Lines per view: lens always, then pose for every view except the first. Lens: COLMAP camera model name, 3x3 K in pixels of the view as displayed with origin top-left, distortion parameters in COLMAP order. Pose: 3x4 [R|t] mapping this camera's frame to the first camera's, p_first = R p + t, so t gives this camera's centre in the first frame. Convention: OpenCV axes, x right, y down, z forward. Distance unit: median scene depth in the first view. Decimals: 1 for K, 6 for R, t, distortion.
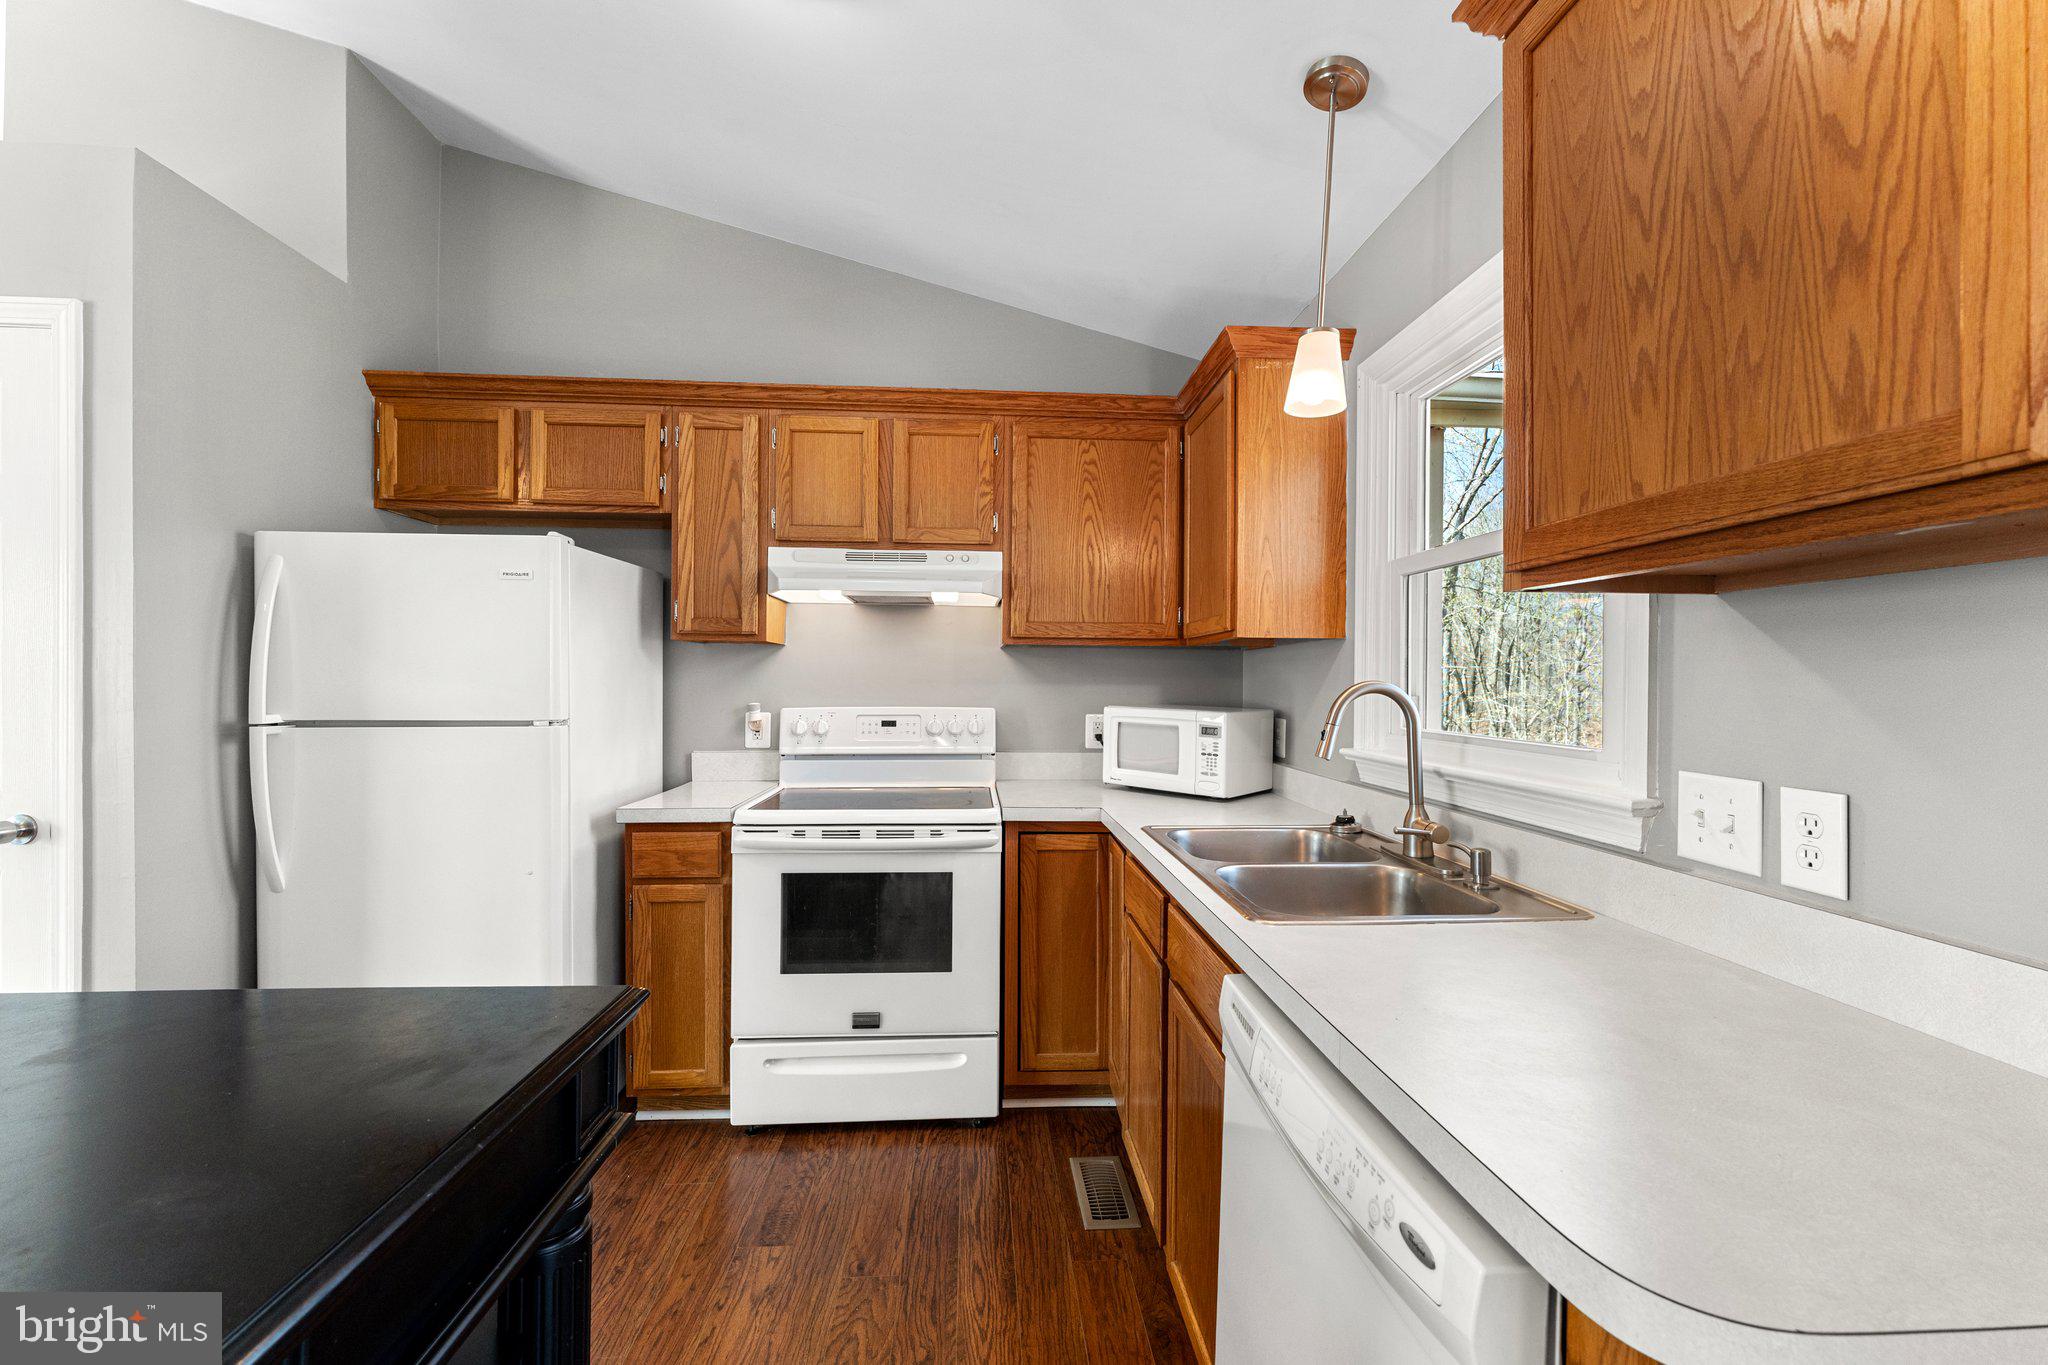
lens RADIAL K [[827.2, 0, 1021.2], [0, 827.2, 682.1], [0, 0, 1]] dist [0.001126, 0.000956]
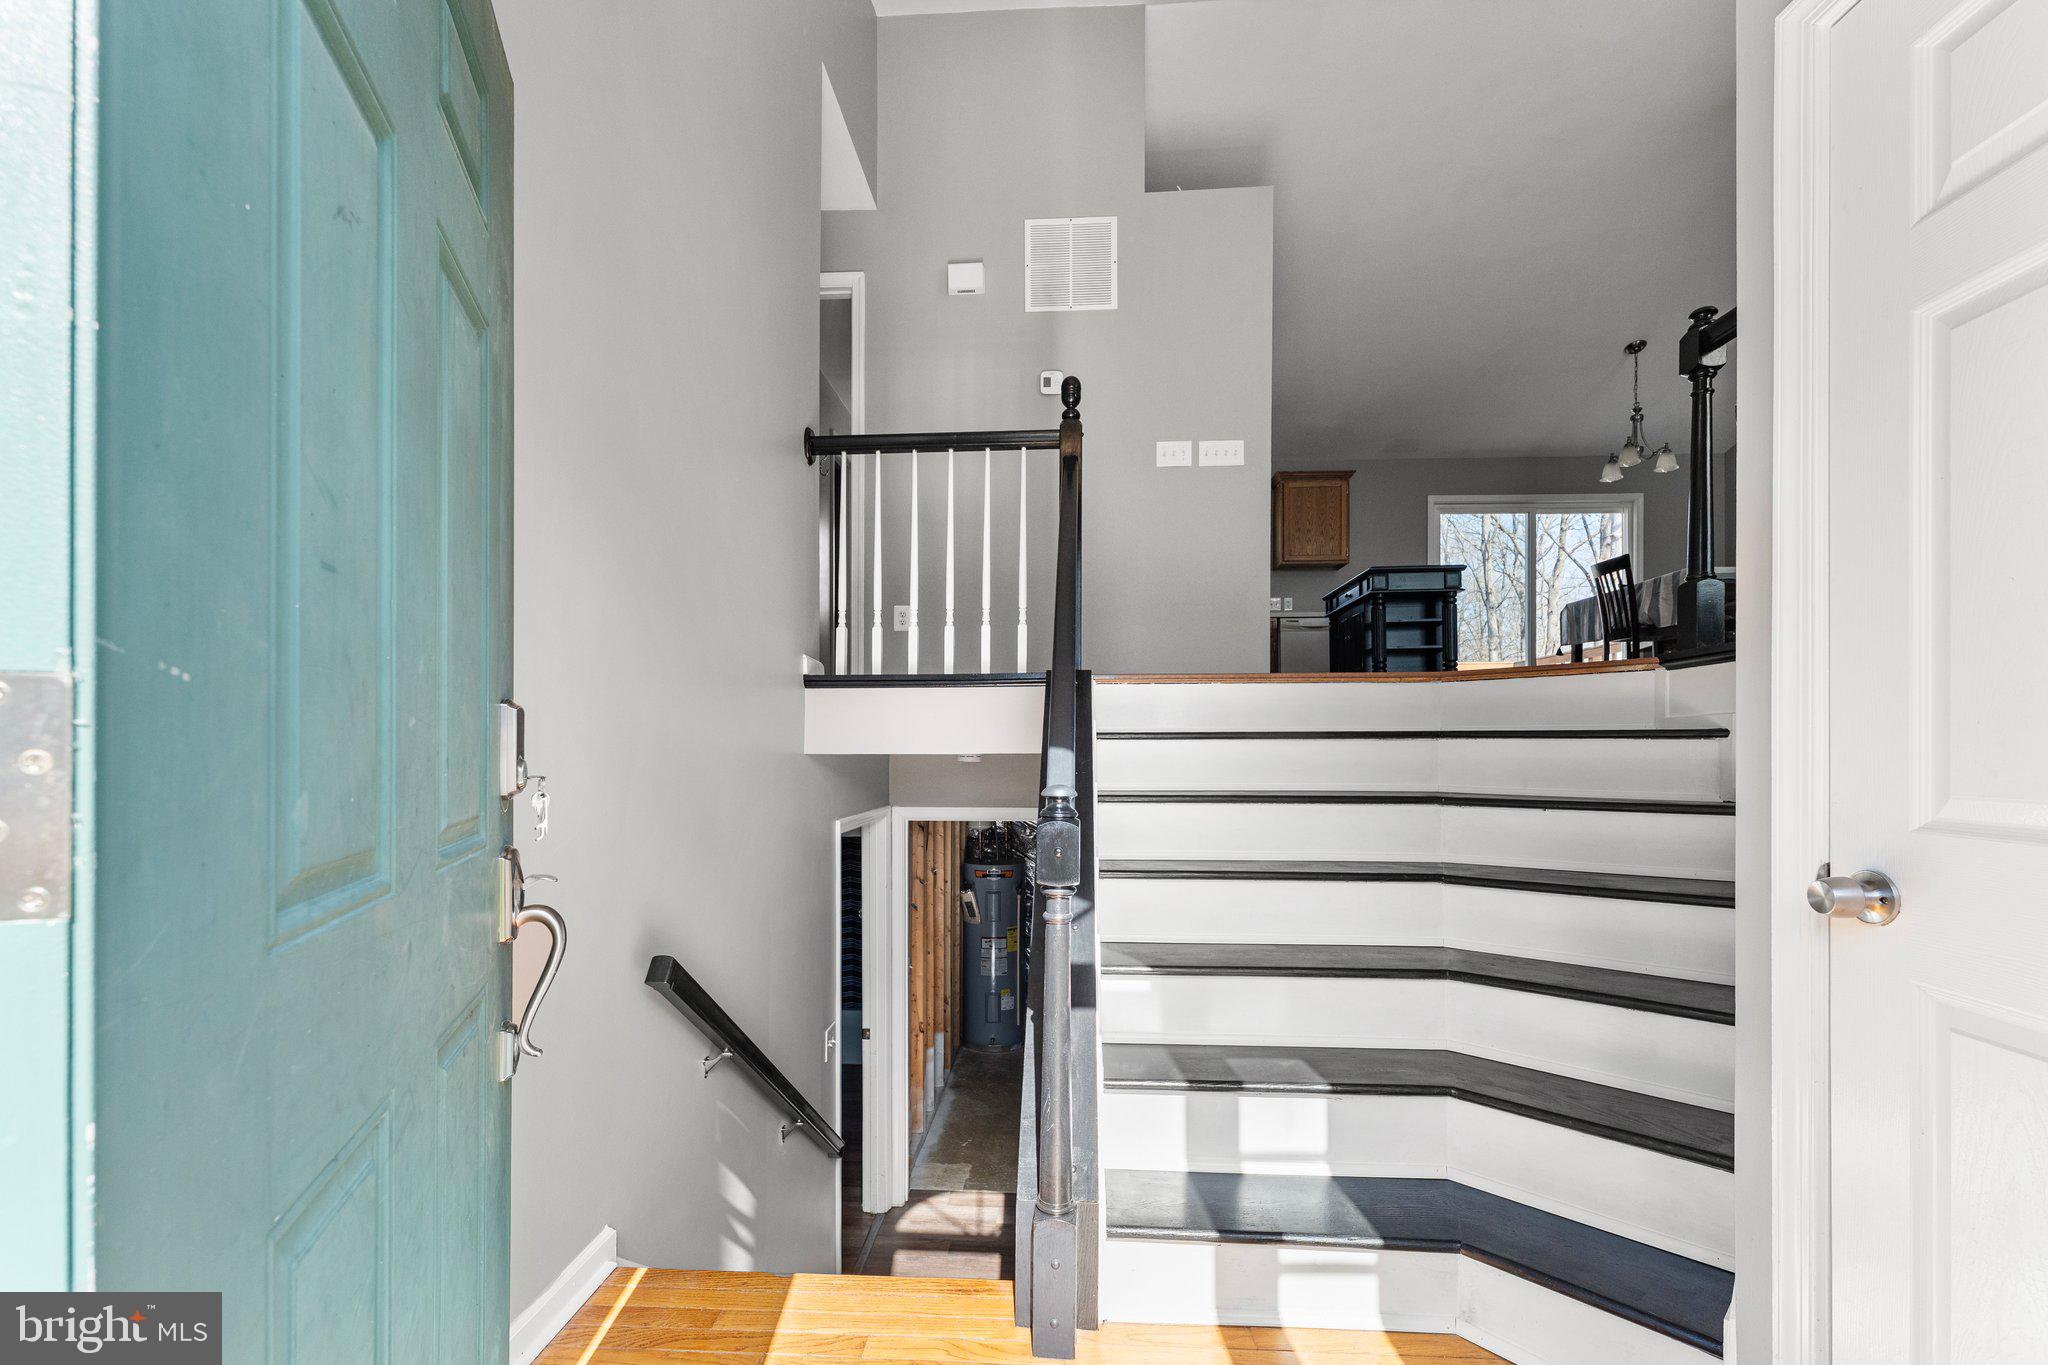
lens RADIAL K [[827.2, 0, 1019.0], [0, 827.2, 738.2], [0, 0, 1]] dist [0.001126, 0.000956]
pose [[0.132314, -0.001907, 0.991206, -2.699611], [-0.002011, 0.999996, 0.002193, 0.552741], [-0.991206, -0.002284, 0.132310, 0.946870]]
